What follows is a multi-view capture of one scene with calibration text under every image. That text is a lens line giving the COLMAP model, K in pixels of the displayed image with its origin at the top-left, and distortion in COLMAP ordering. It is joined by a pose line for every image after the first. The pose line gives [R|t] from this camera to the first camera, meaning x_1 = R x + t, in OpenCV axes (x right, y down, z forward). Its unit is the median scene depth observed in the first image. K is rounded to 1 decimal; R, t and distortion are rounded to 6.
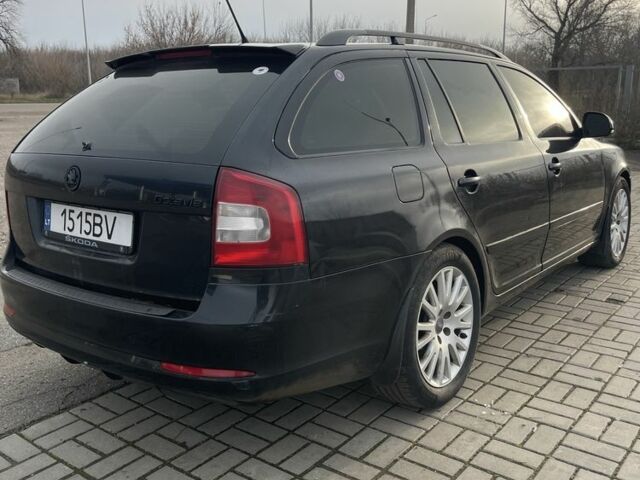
lens RADIAL K [[631.7, 0, 320.0], [0, 631.7, 240.0], [0, 0, 1]] dist [0.101549, -0.010750]
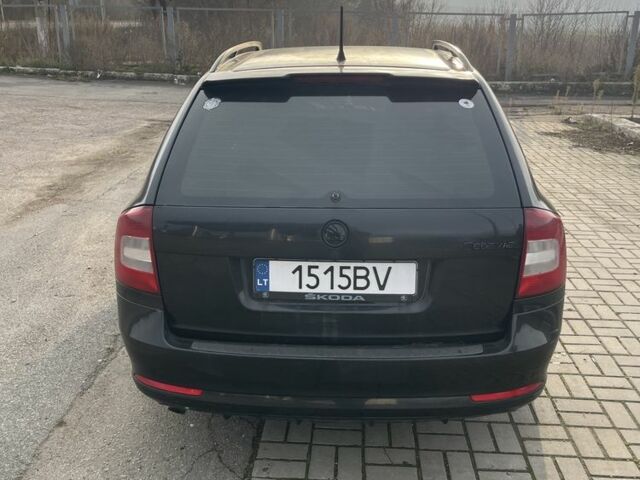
lens RADIAL K [[631.7, 0, 320.0], [0, 631.7, 240.0], [0, 0, 1]] dist [0.101549, -0.010750]
pose [[0.815458, -0.166394, 0.554384, -0.887535], [0.109100, 0.984807, 0.135104, -0.207774], [-0.568442, -0.049688, 0.821222, 0.250512]]
